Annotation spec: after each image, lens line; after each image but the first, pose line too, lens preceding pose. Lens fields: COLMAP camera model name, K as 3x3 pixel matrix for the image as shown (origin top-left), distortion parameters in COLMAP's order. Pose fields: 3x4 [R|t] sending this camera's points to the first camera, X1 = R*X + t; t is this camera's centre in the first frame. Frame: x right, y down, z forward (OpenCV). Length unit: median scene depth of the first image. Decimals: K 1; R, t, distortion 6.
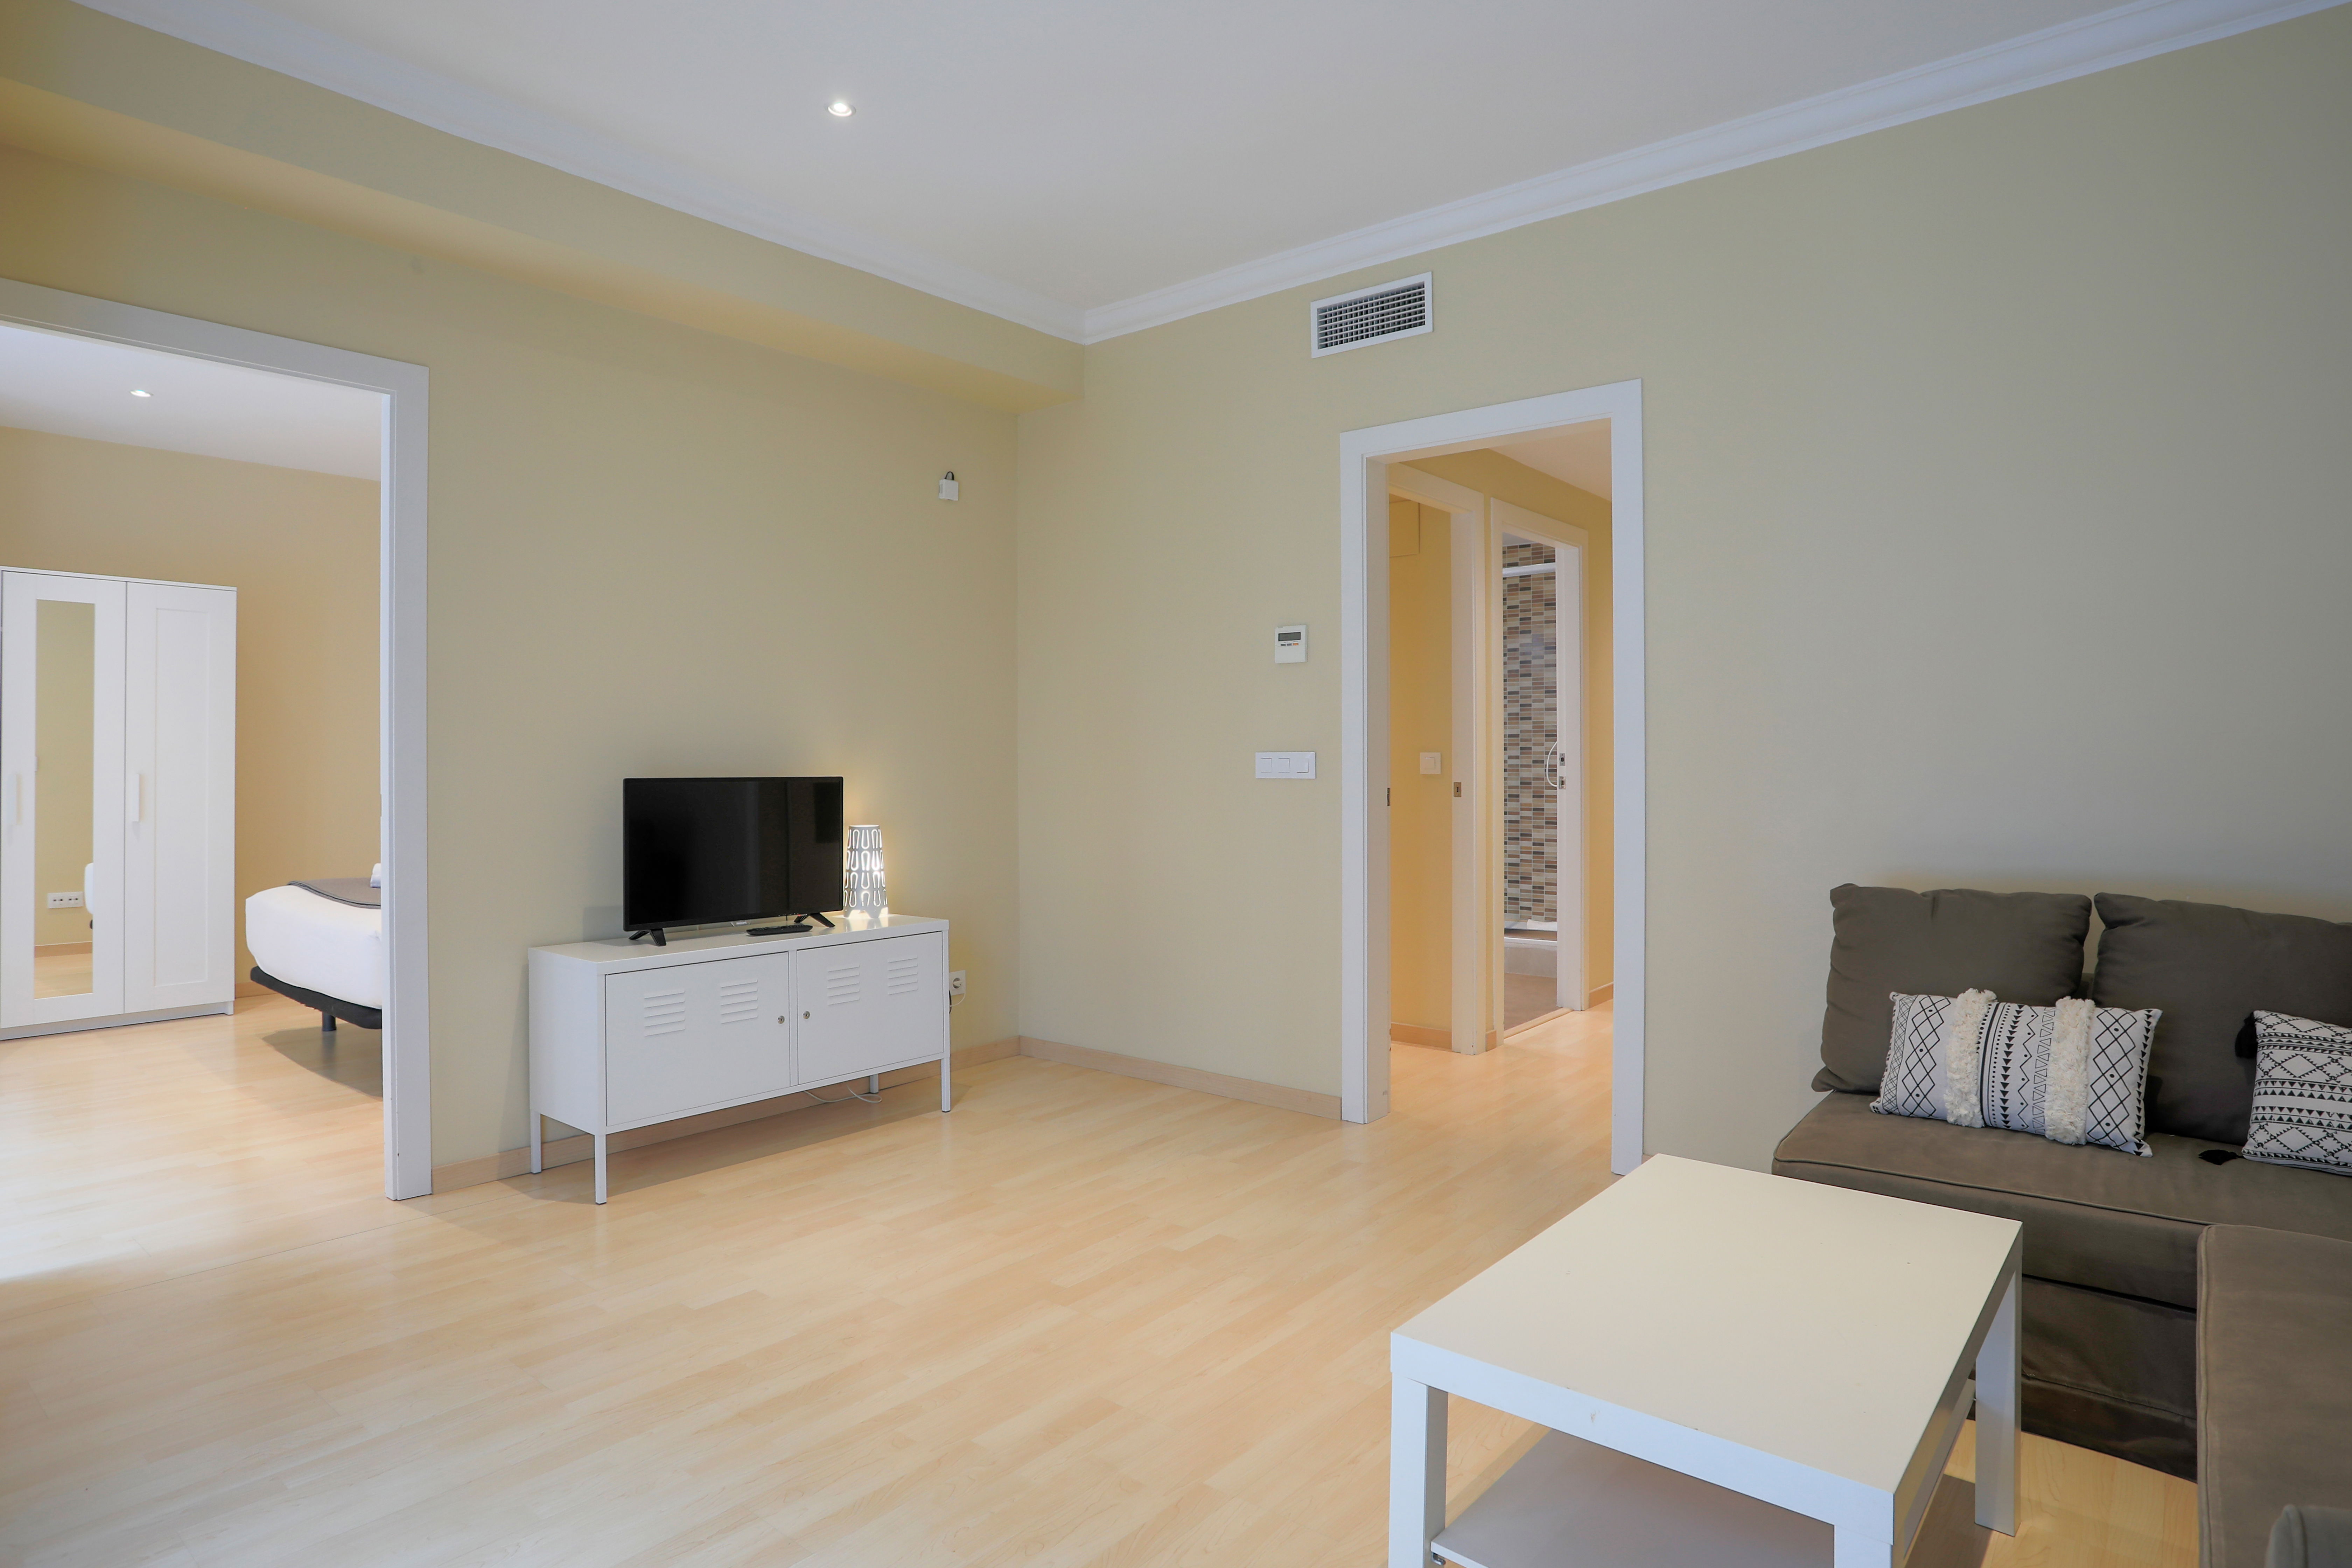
lens RADIAL K [[1239.2, 0, 1130.0], [0, 1239.2, 747.1], [0, 0, 1]] dist [-0.057182, 0.033923]
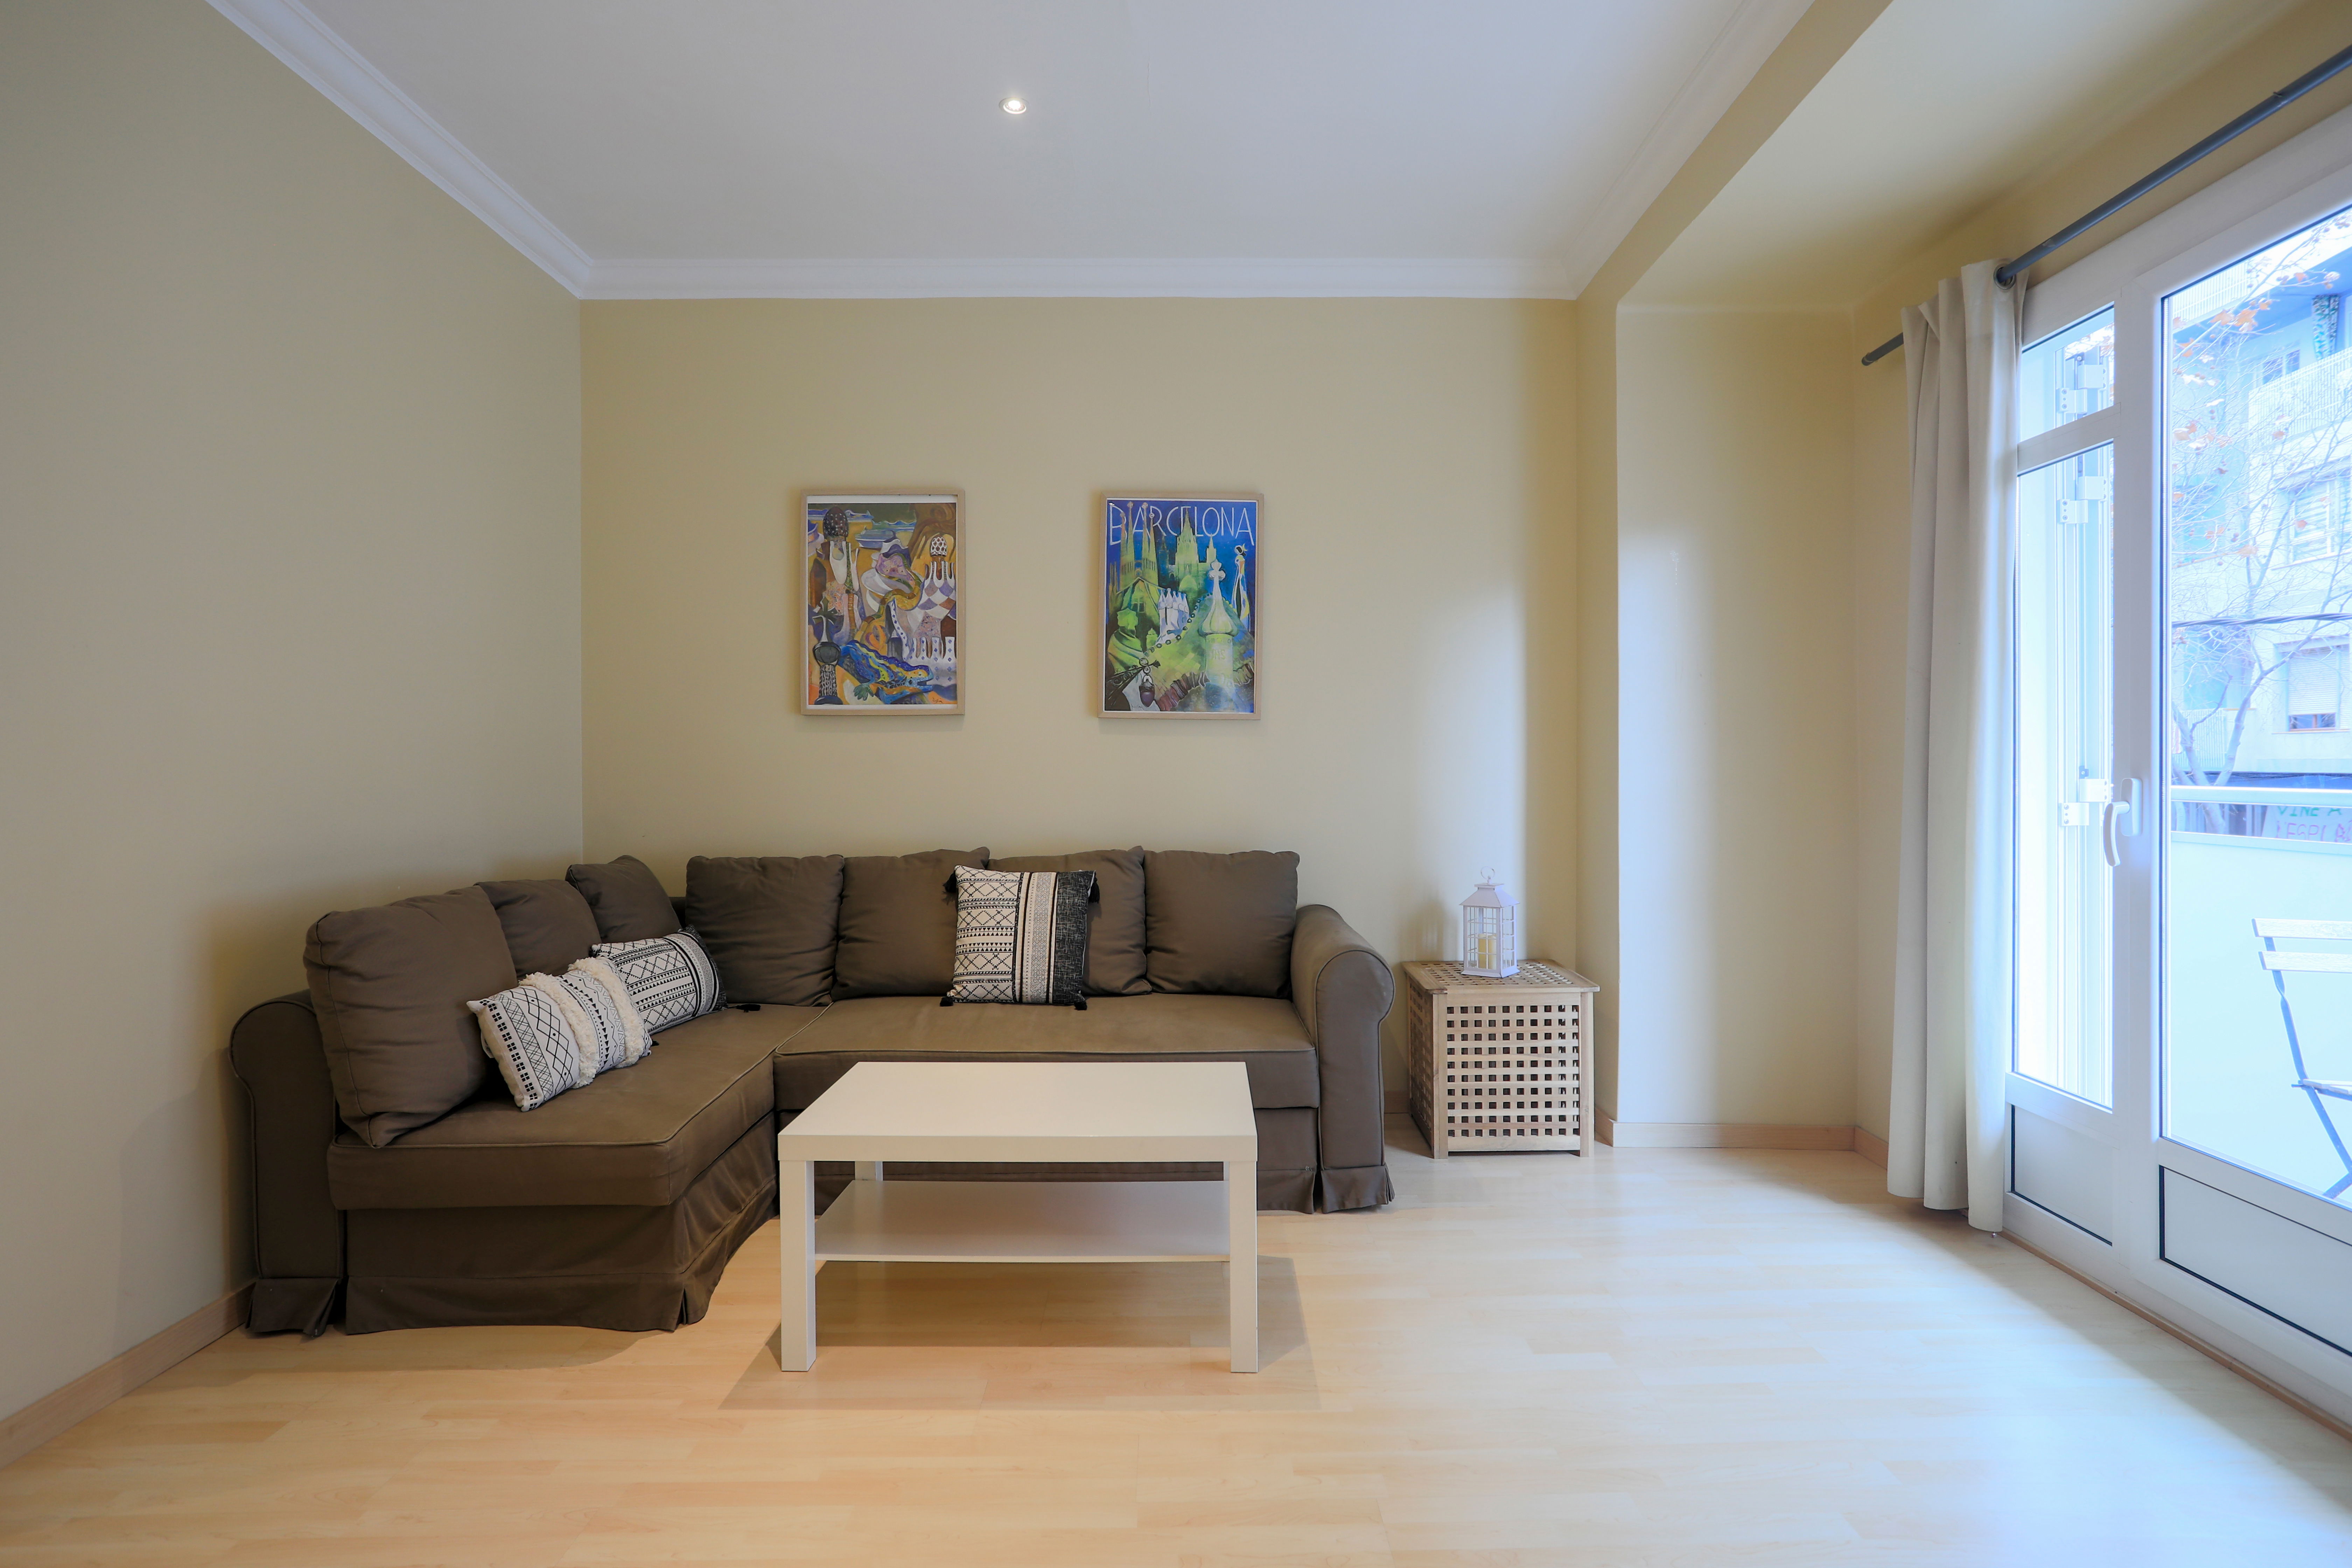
lens RADIAL K [[1239.2, 0, 1227.6], [0, 1239.2, 772.7], [0, 0, 1]] dist [-0.057182, 0.033923]
pose [[-0.627659, 0.001033, 0.778487, -0.362396], [0.001883, 0.999998, 0.000191, 0.010613], [-0.778486, 0.001585, -0.627660, 0.766019]]
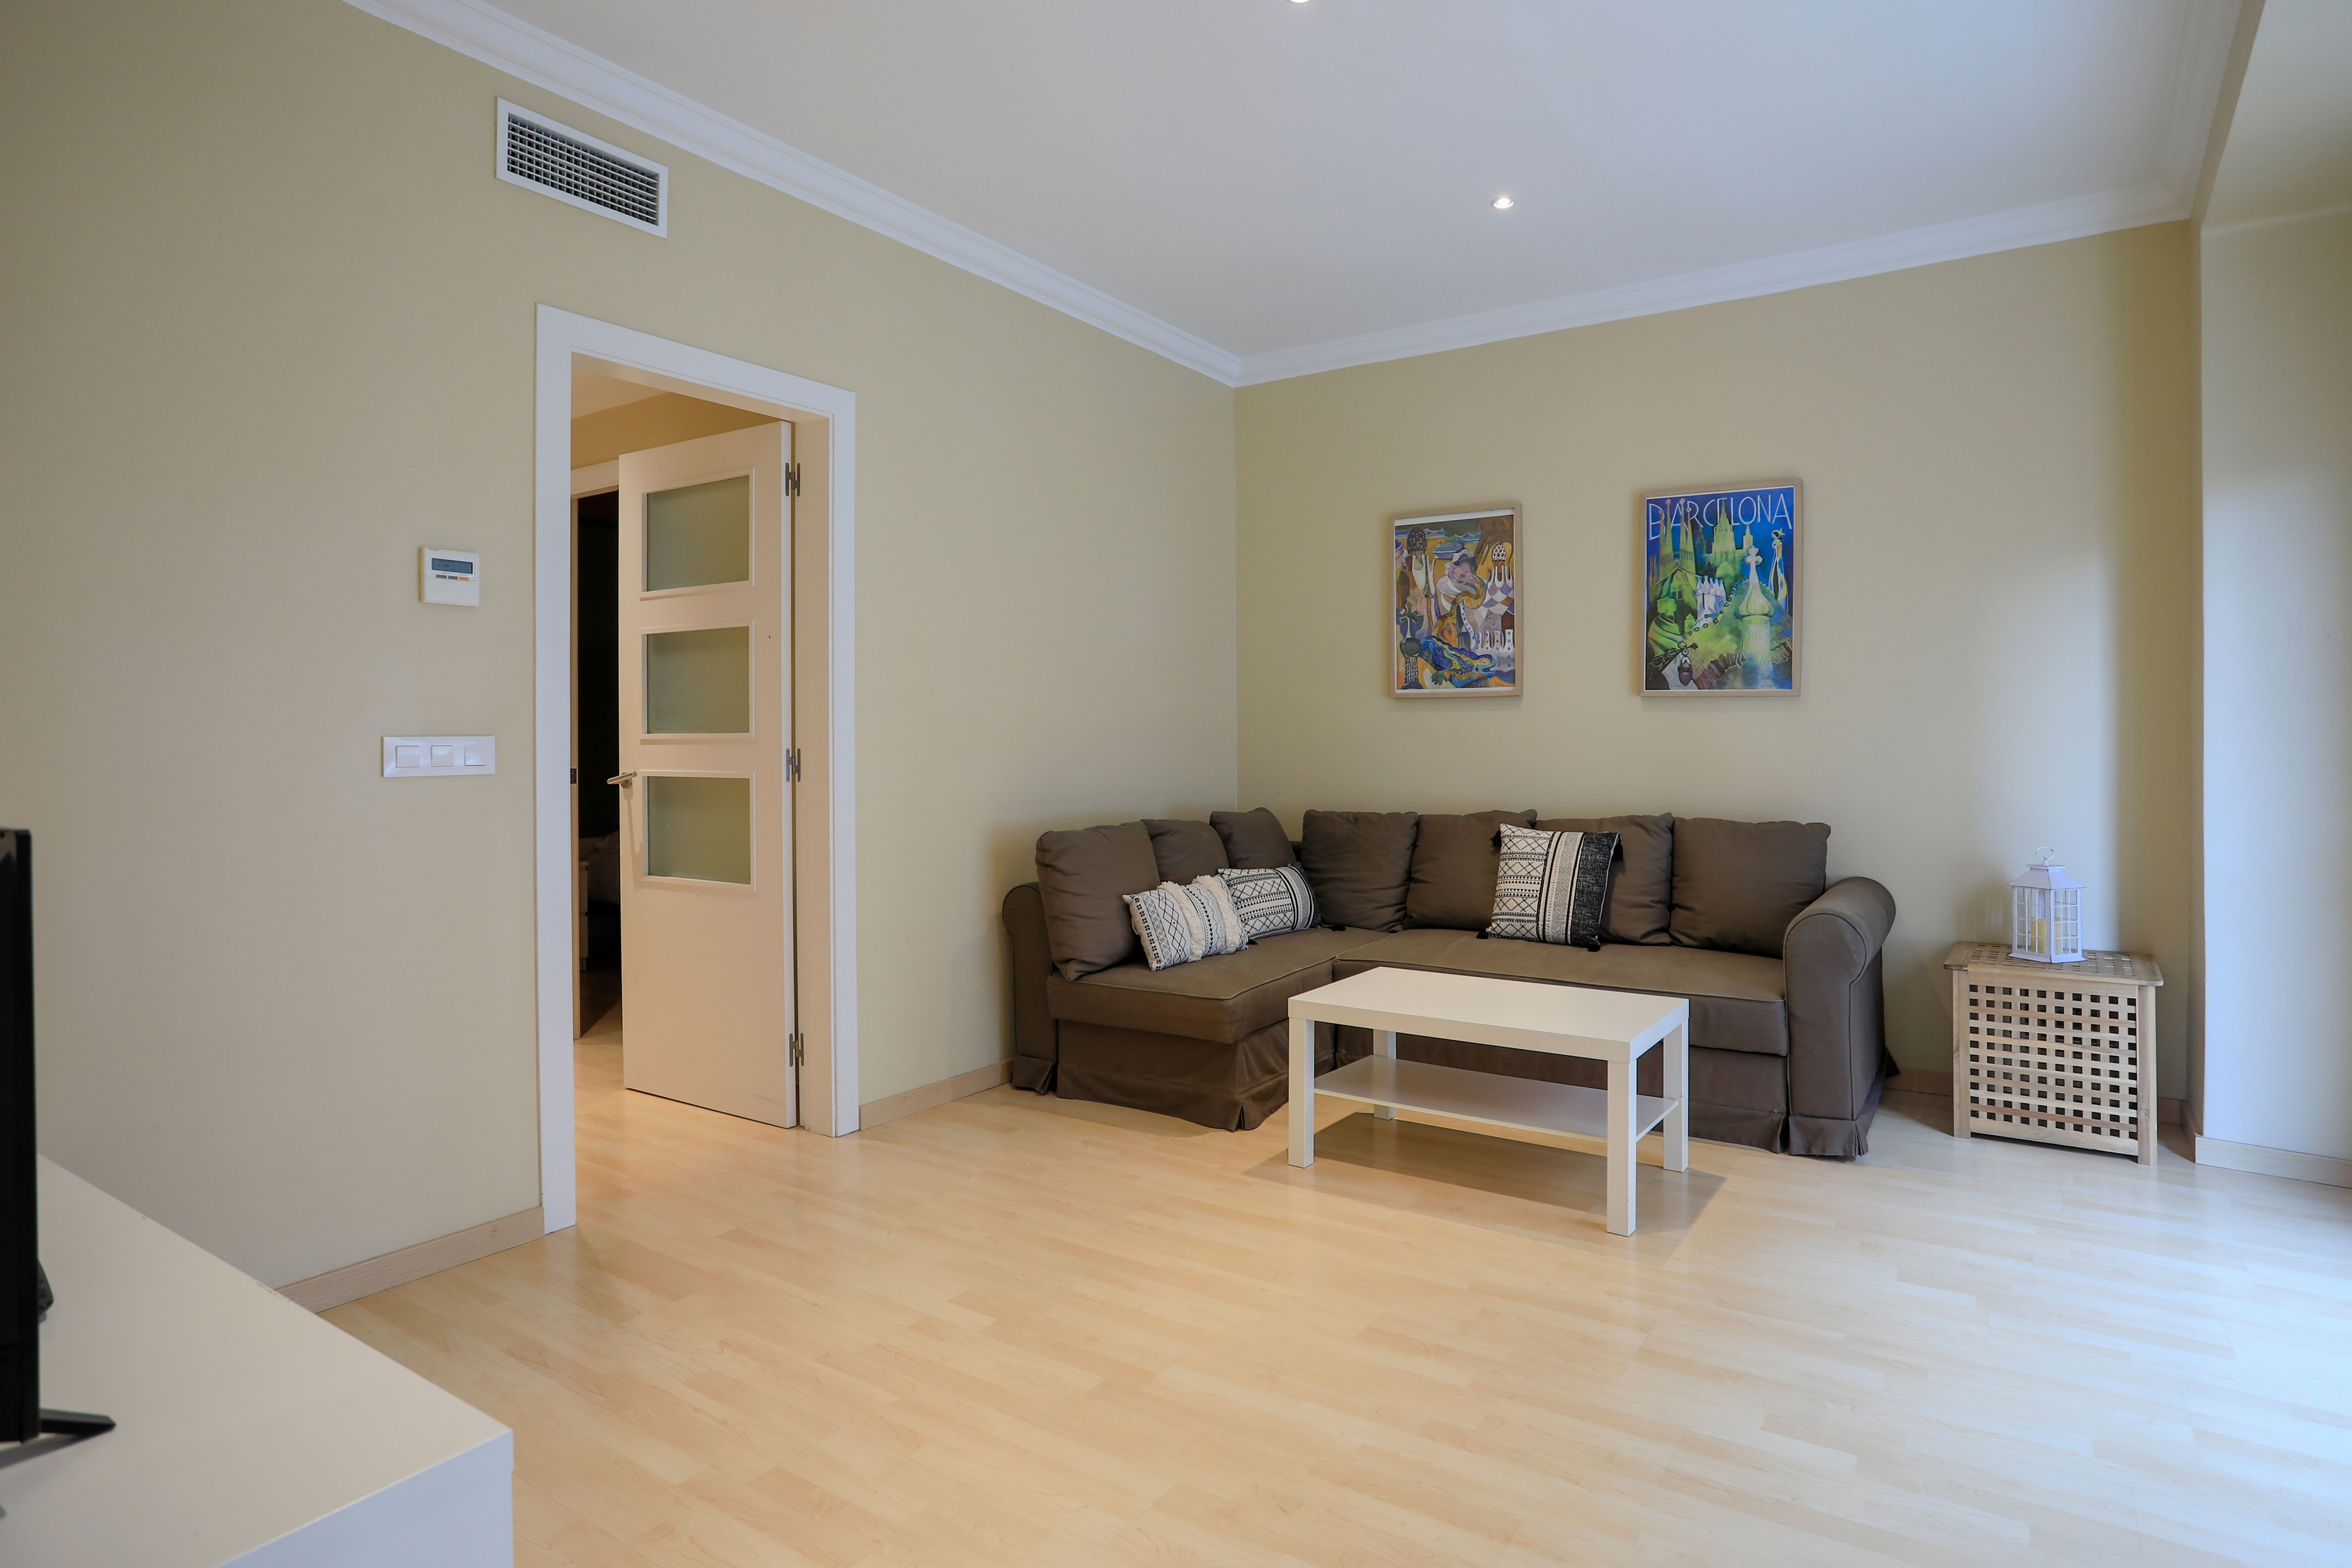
lens RADIAL K [[1239.2, 0, 1198.5], [0, 1239.2, 739.2], [0, 0, 1]] dist [-0.057182, 0.033923]
pose [[-0.089338, 0.001654, 0.996000, -0.614036], [-0.001308, 0.999998, -0.001778, 0.006423], [-0.996001, -0.001462, -0.089335, 0.703085]]
